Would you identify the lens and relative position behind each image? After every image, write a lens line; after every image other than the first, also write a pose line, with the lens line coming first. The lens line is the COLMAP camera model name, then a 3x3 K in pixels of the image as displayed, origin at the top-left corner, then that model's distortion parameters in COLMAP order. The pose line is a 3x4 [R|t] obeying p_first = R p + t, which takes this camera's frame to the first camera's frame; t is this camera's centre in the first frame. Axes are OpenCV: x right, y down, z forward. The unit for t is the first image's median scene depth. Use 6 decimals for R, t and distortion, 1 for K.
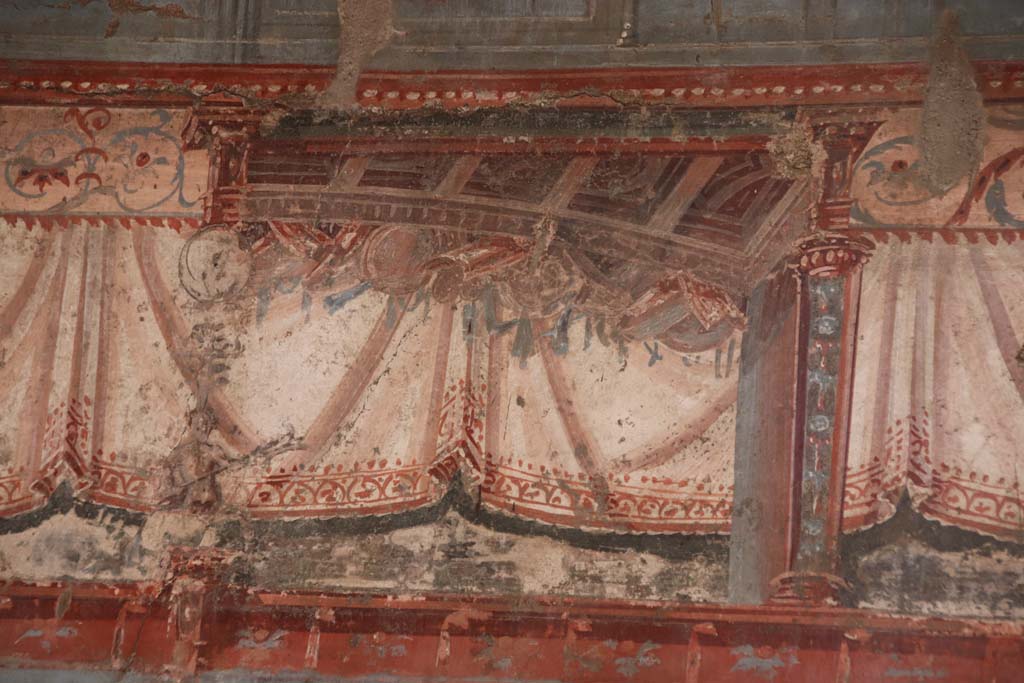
lens RADIAL K [[4988.4, 0, 508.3], [0, 4988.4, 352.3], [0, 0, 1]] dist [2.039157, 0.000000]
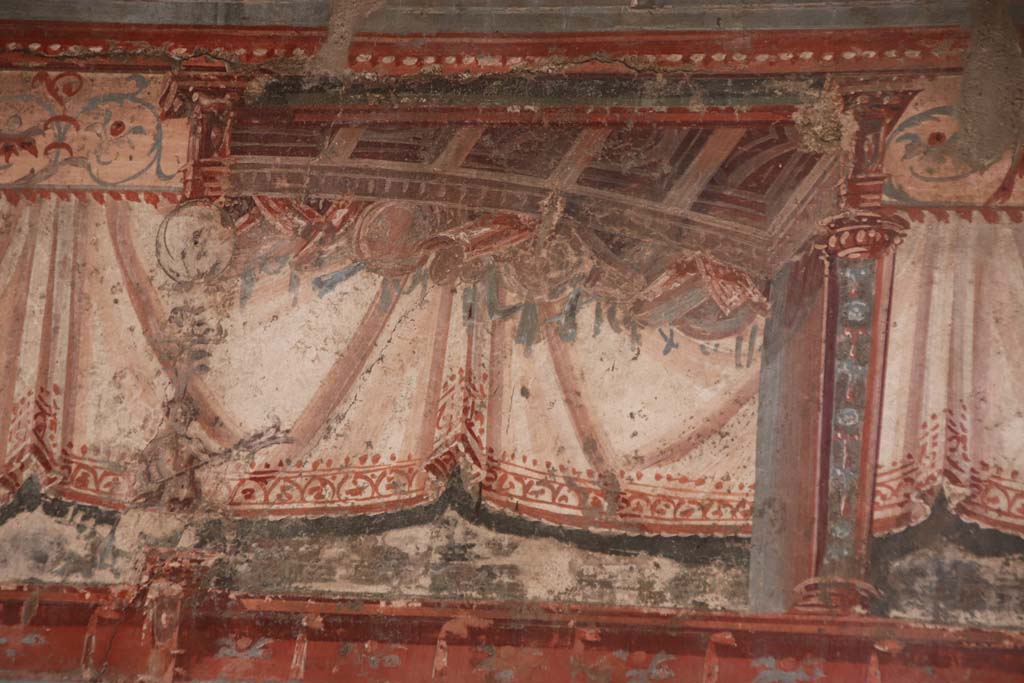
lens RADIAL K [[6423.1, 0, 505.8], [0, 6423.1, 352.6], [0, 0, 1]] dist [3.259617, 0.000000]
pose [[0.999908, 0.004255, -0.012866, 0.014214], [-0.004244, 0.999991, 0.000838, 0.001527], [0.012869, -0.000783, 0.999917, -0.191440]]
